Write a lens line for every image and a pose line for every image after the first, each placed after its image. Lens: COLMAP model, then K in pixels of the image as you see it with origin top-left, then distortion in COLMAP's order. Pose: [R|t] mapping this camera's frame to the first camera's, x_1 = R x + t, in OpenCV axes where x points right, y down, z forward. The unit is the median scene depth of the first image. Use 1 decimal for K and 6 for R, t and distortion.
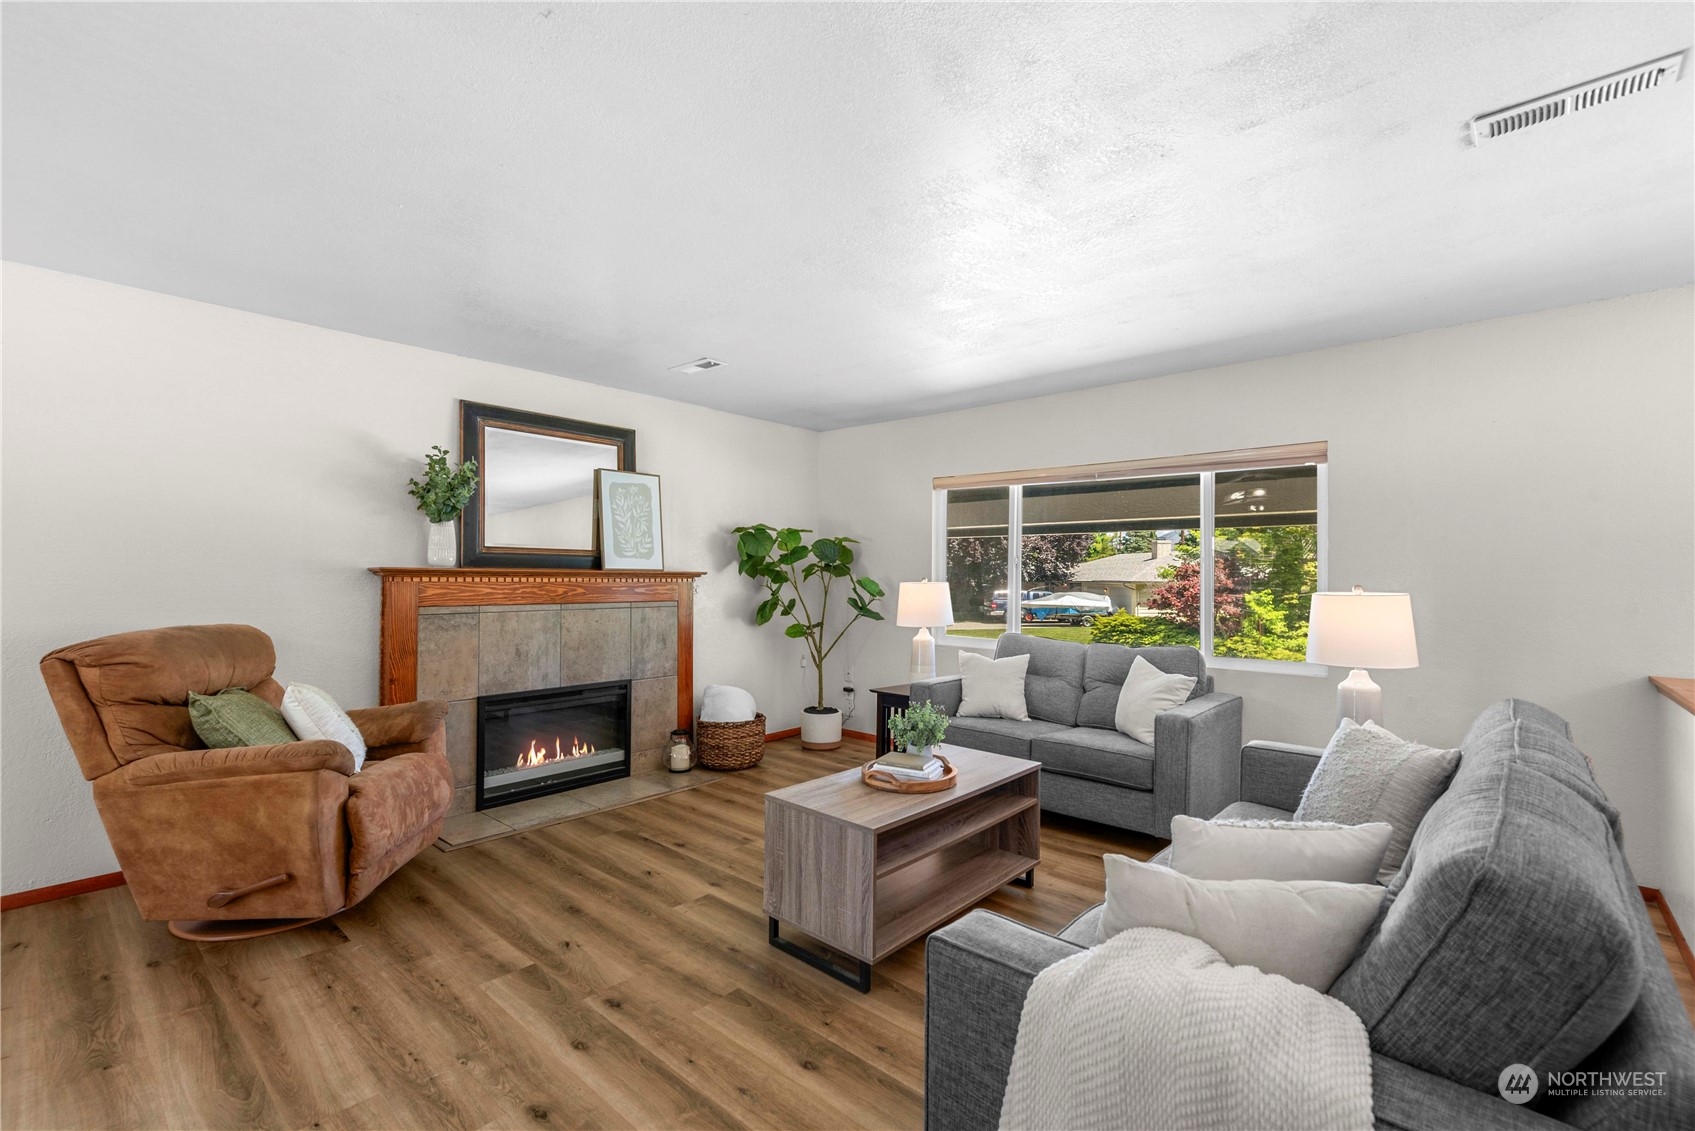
lens RADIAL K [[738.1, 0, 857.0], [0, 738.1, 571.6], [0, 0, 1]] dist [0.001052, 0.000116]
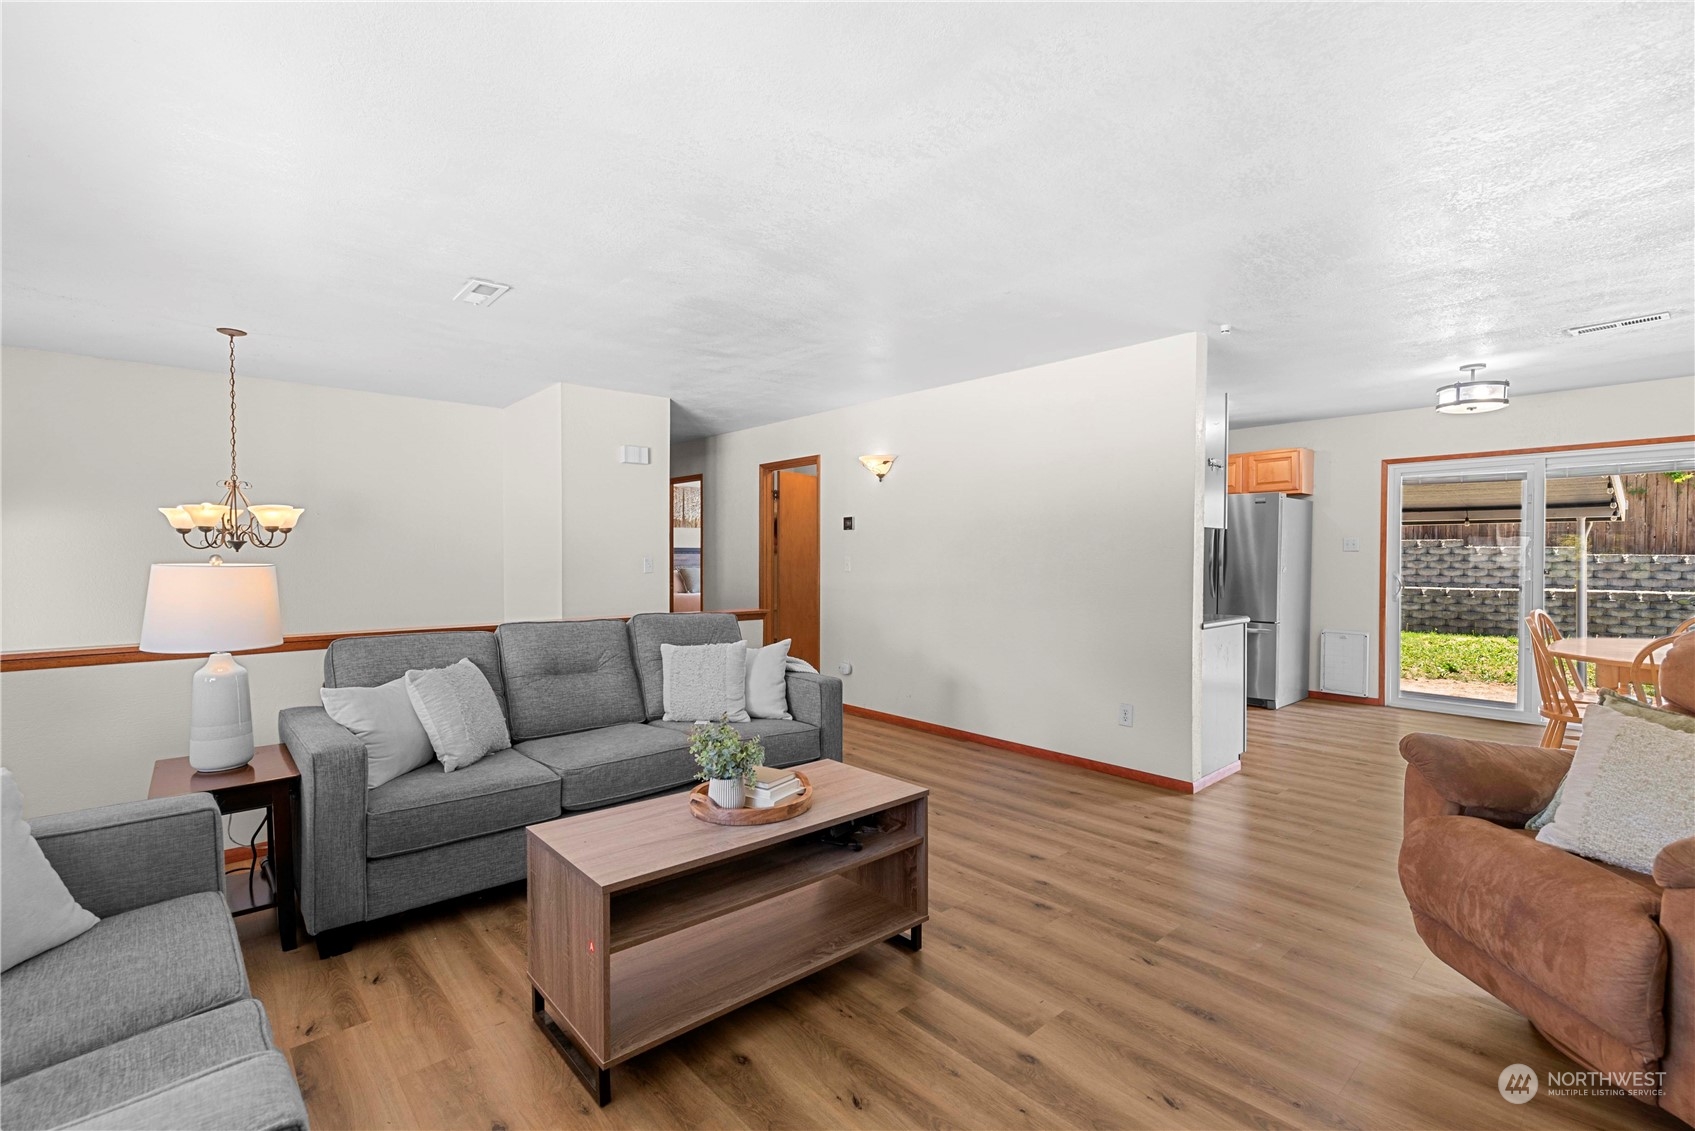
lens RADIAL K [[750.9, 0, 847.5], [0, 750.9, 565.5], [0, 0, 1]] dist [0.002386, 0.000005]
pose [[-0.991811, -0.009616, 0.127352, -0.089371], [-0.008420, 0.999915, 0.009925, 0.012206], [-0.127437, 0.008771, -0.991808, 1.209984]]
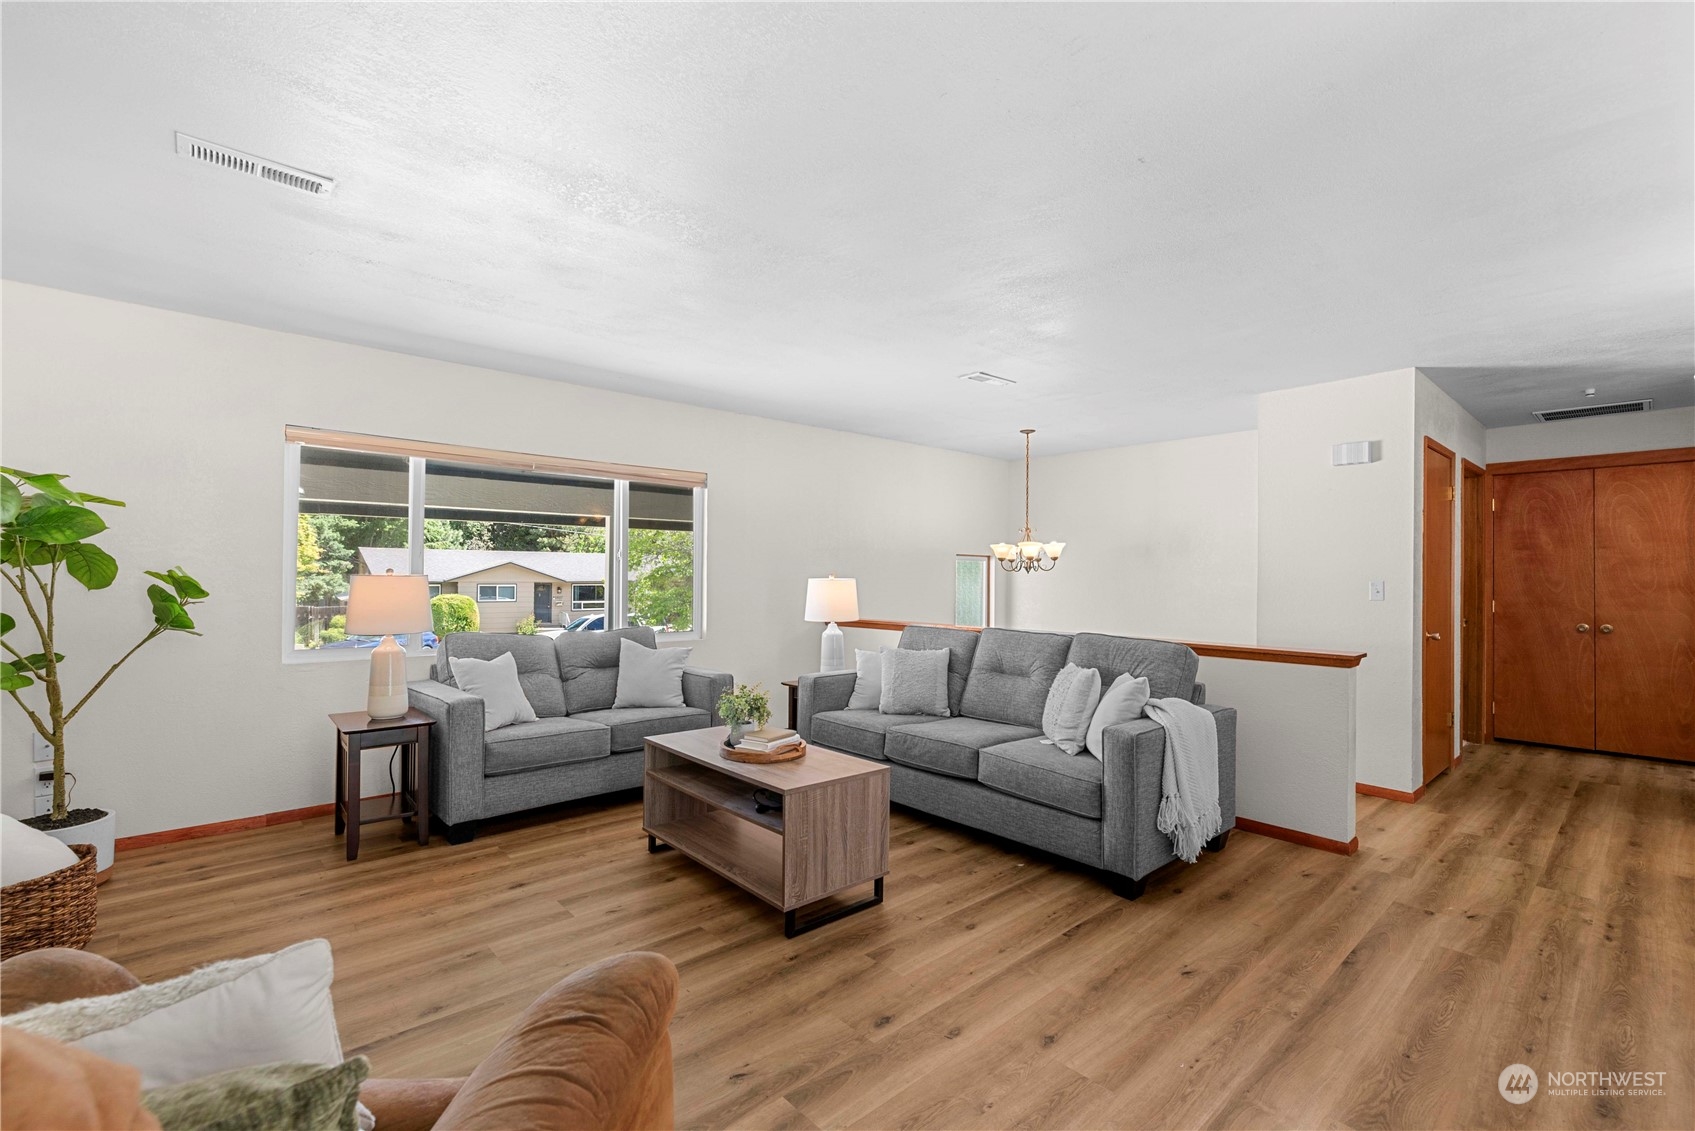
lens RADIAL K [[738.1, 0, 857.0], [0, 738.1, 571.6], [0, 0, 1]] dist [0.001052, 0.000116]
pose [[0.111803, -0.002388, 0.993727, -0.682866], [-0.009361, 0.999950, 0.003456, 0.004797], [-0.993686, -0.009688, 0.111775, 0.503392]]
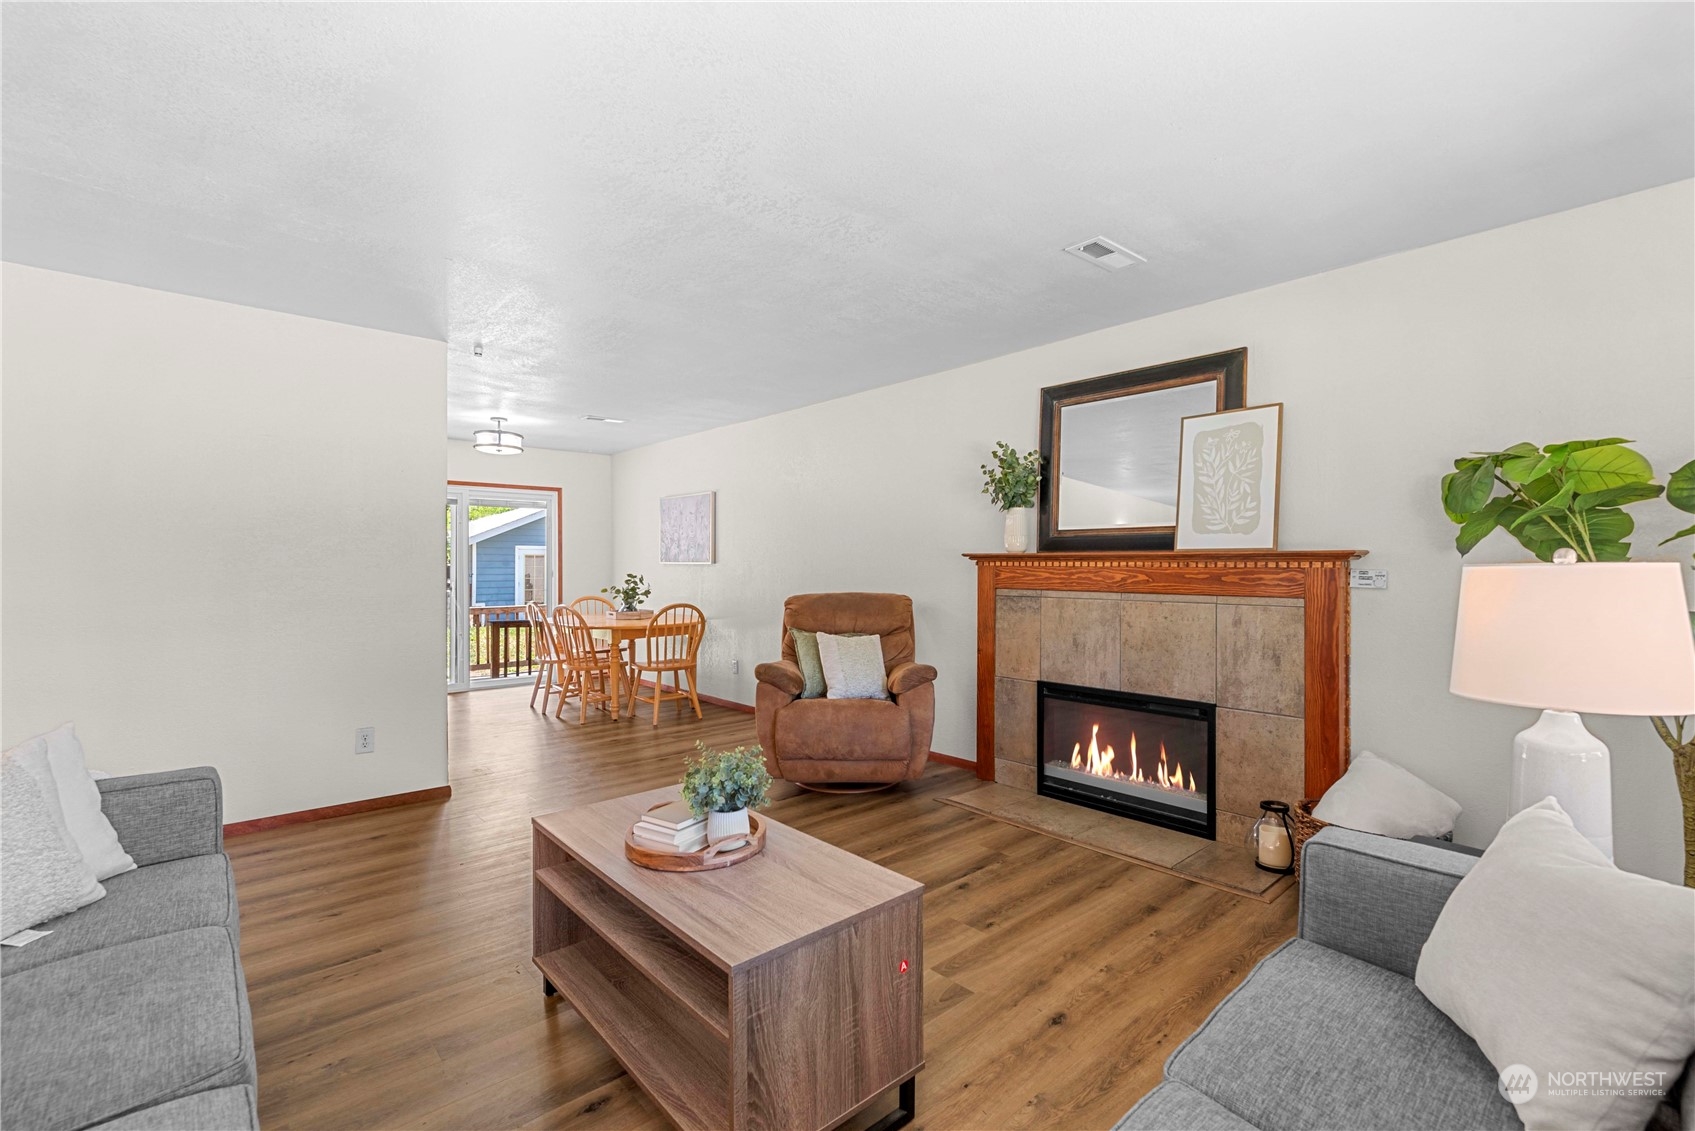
lens RADIAL K [[738.1, 0, 857.0], [0, 738.1, 571.6], [0, 0, 1]] dist [0.001052, 0.000116]
pose [[-0.115610, -0.000706, -0.993294, 0.492886], [0.001570, 0.999998, -0.000894, 0.020750], [0.993293, -0.001663, -0.115608, 0.833611]]
